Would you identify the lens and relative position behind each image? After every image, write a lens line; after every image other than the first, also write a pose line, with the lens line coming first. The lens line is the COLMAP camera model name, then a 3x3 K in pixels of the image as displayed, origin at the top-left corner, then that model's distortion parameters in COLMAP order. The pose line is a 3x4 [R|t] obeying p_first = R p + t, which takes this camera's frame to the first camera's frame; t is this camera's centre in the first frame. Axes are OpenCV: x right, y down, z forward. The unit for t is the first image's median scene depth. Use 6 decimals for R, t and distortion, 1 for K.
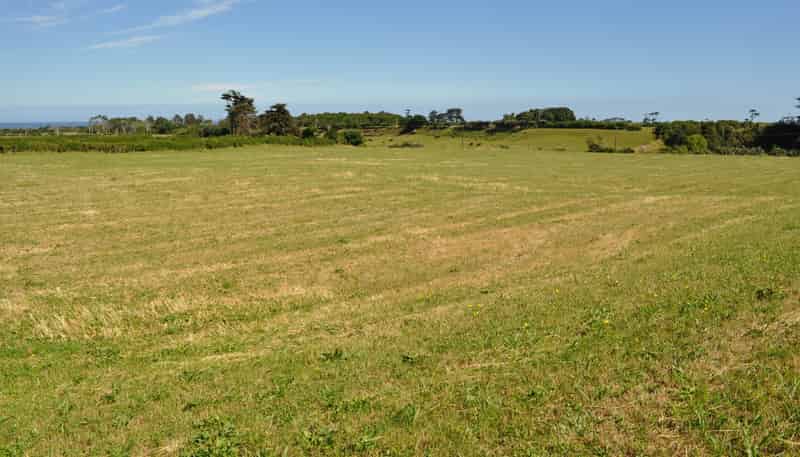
lens RADIAL K [[627.2, 0, 398.7], [0, 627.2, 225.9], [0, 0, 1]] dist [-0.091047, 0.018336]
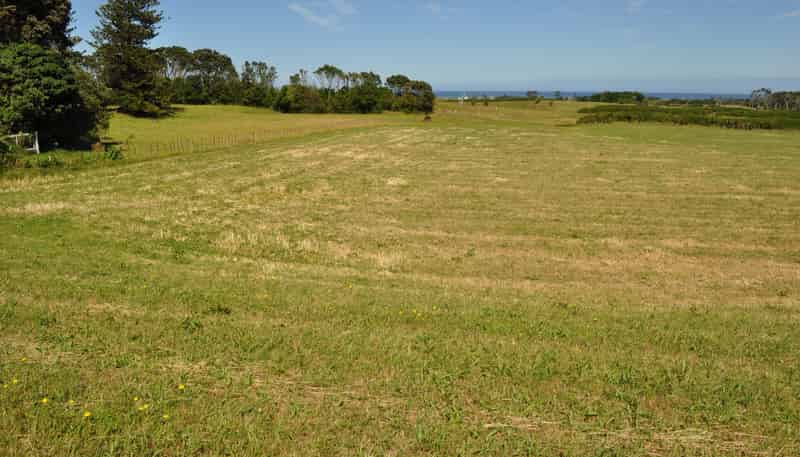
lens RADIAL K [[627.2, 0, 396.2], [0, 627.2, 227.5], [0, 0, 1]] dist [-0.091047, 0.018336]
pose [[0.541712, 0.174689, -0.822212, 0.050059], [-0.135492, 0.983522, 0.119693, -0.006305], [0.829572, 0.046564, 0.556455, 0.021480]]
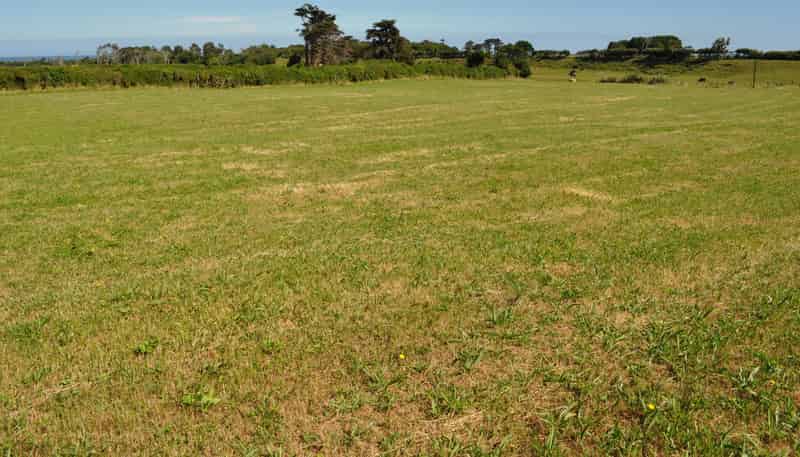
lens RADIAL K [[627.2, 0, 400.7], [0, 627.2, 227.3], [0, 0, 1]] dist [-0.091047, 0.018336]
pose [[0.999983, 0.001040, 0.005765, -0.228773], [-0.001642, 0.994444, 0.105251, -0.039248], [-0.005624, -0.105258, 0.994429, 0.319343]]
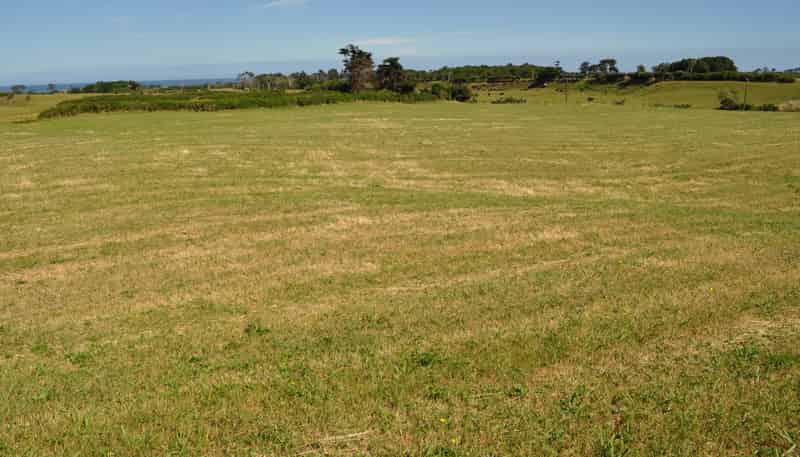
lens RADIAL K [[627.2, 0, 398.0], [0, 627.2, 227.4], [0, 0, 1]] dist [-0.091047, 0.018336]
pose [[0.969588, 0.039085, -0.241601, 0.078096], [-0.020791, 0.996751, 0.077811, -0.011386], [0.243857, -0.070422, 0.967251, 0.063219]]
